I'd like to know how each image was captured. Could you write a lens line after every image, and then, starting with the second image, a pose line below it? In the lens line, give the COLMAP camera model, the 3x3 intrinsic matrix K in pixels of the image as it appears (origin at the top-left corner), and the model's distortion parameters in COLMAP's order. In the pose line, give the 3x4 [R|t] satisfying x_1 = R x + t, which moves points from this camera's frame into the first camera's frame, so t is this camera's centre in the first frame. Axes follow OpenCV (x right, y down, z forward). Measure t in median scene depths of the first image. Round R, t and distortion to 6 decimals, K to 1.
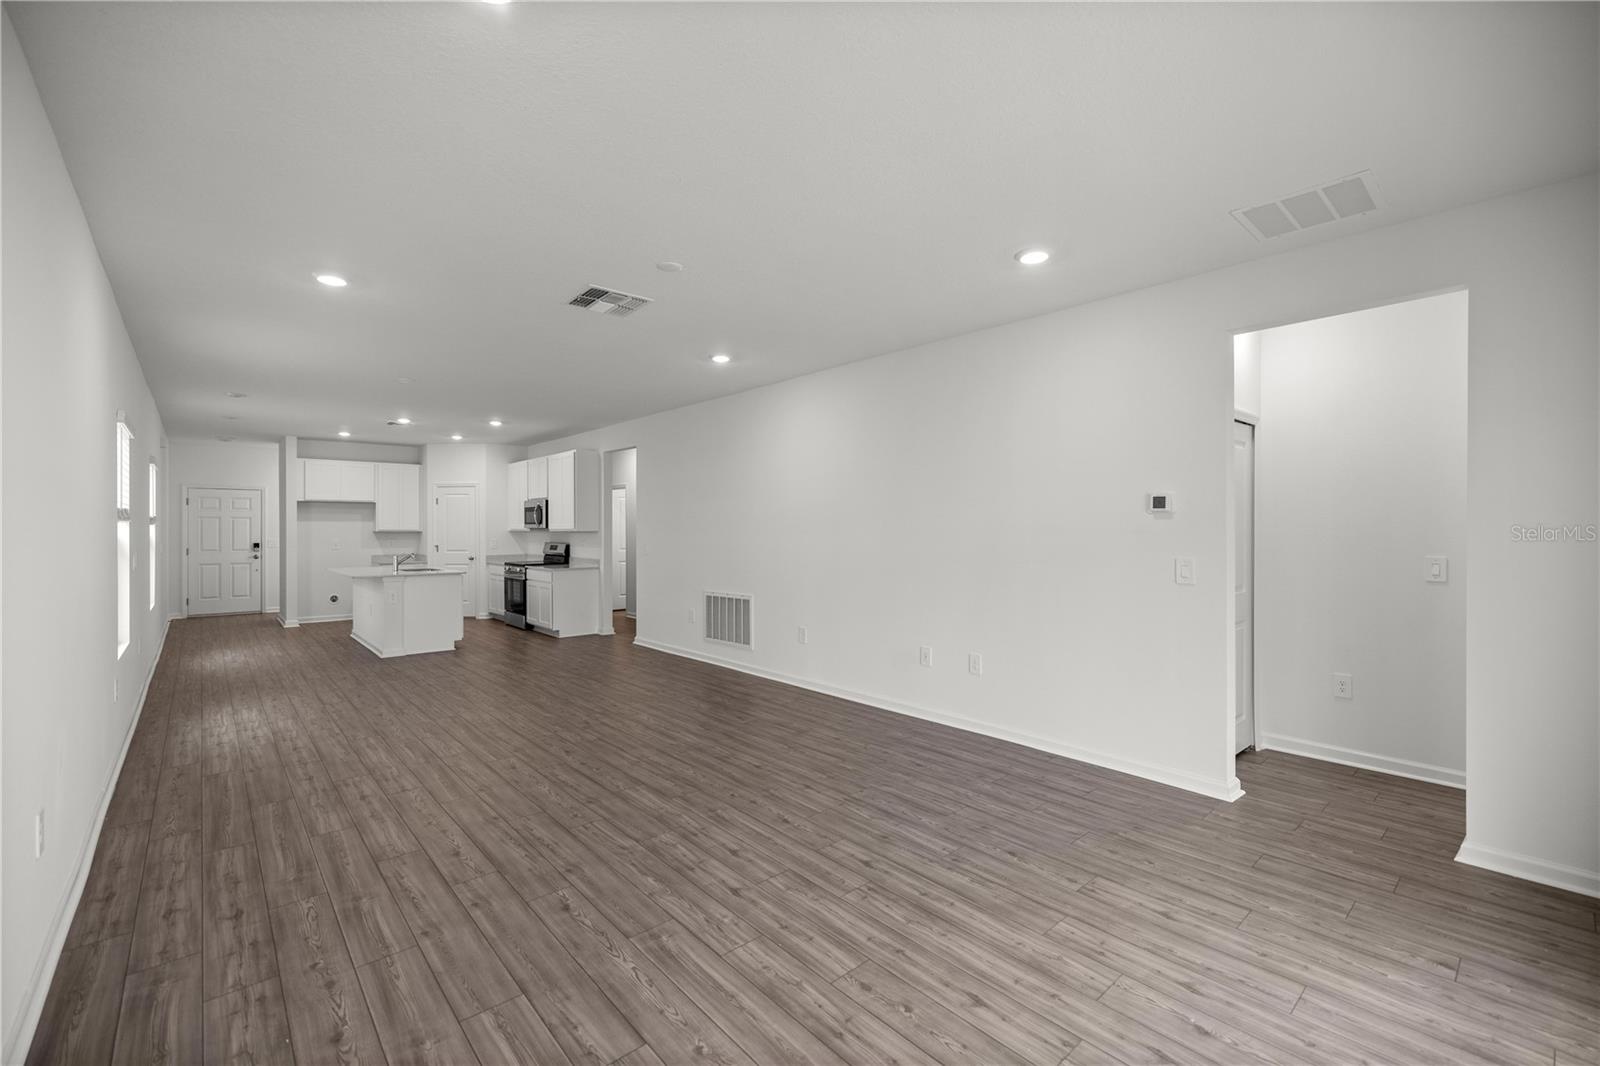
lens RADIAL K [[683.7, 0, 786.9], [0, 683.7, 529.6], [0, 0, 1]] dist [0.002093, -0.000090]
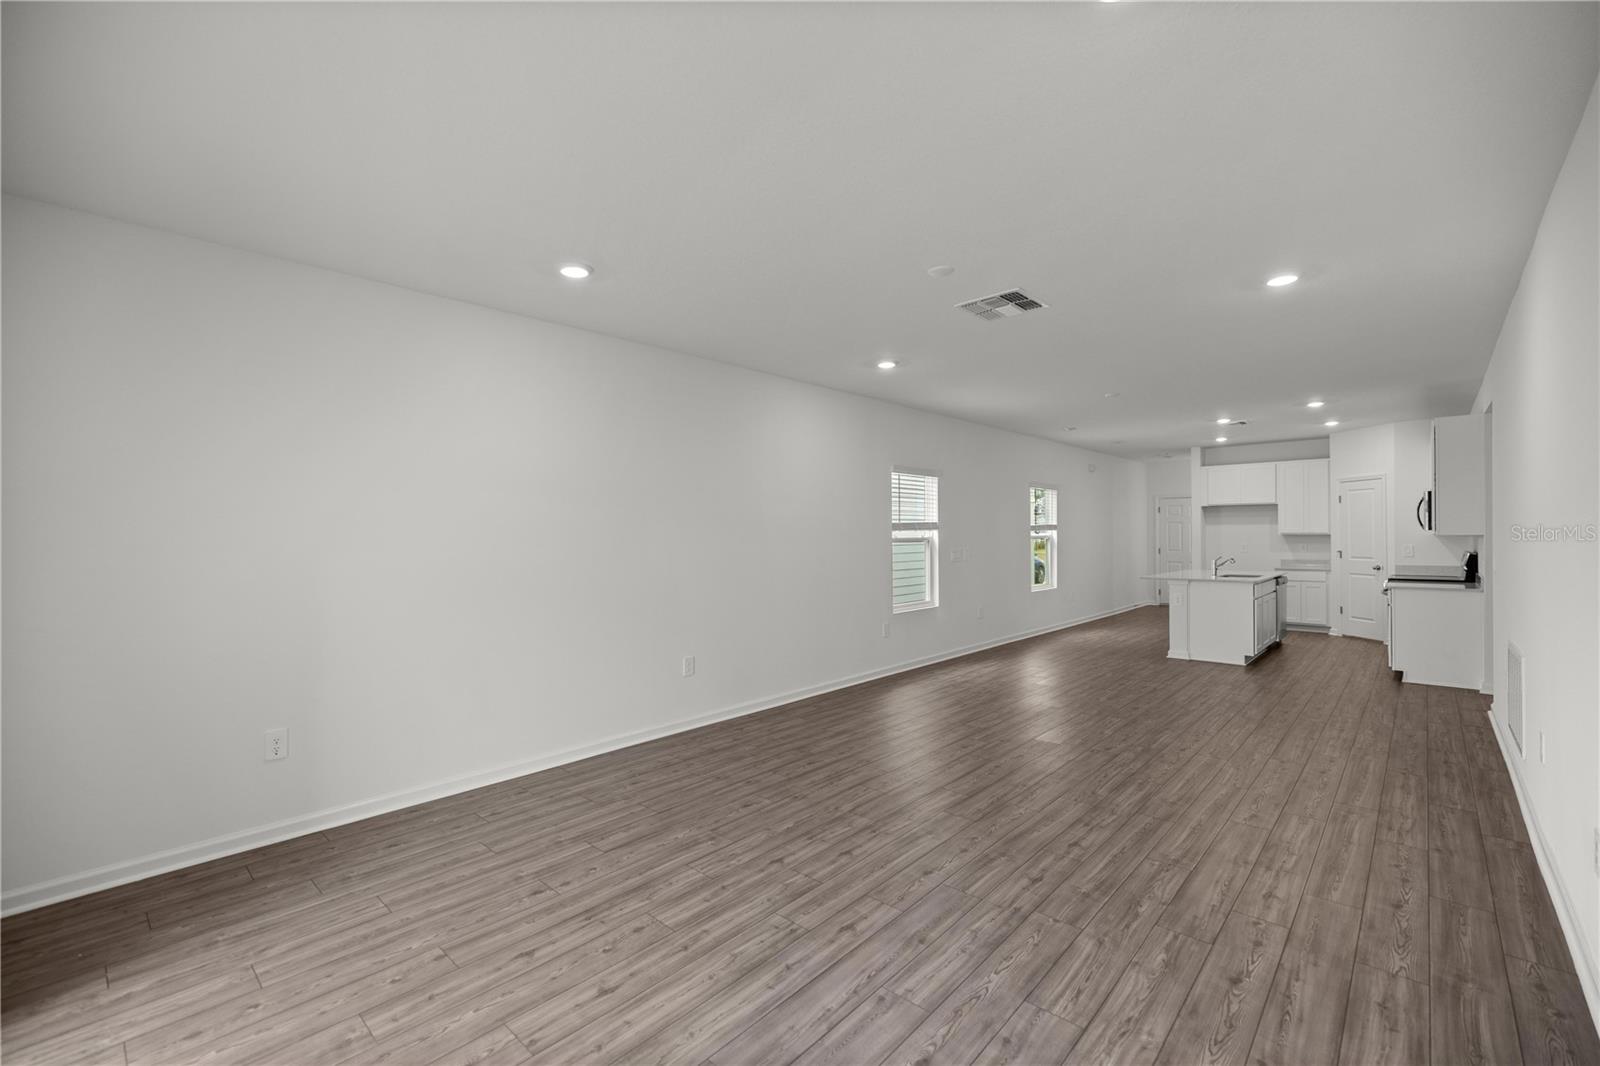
lens RADIAL K [[683.7, 0, 799.0], [0, 683.7, 534.5], [0, 0, 1]] dist [0.002093, -0.000090]
pose [[0.100623, 0.000863, -0.994924, 0.692984], [0.006105, 0.999980, 0.001485, -0.007316], [0.994906, -0.006223, 0.100616, 0.610415]]
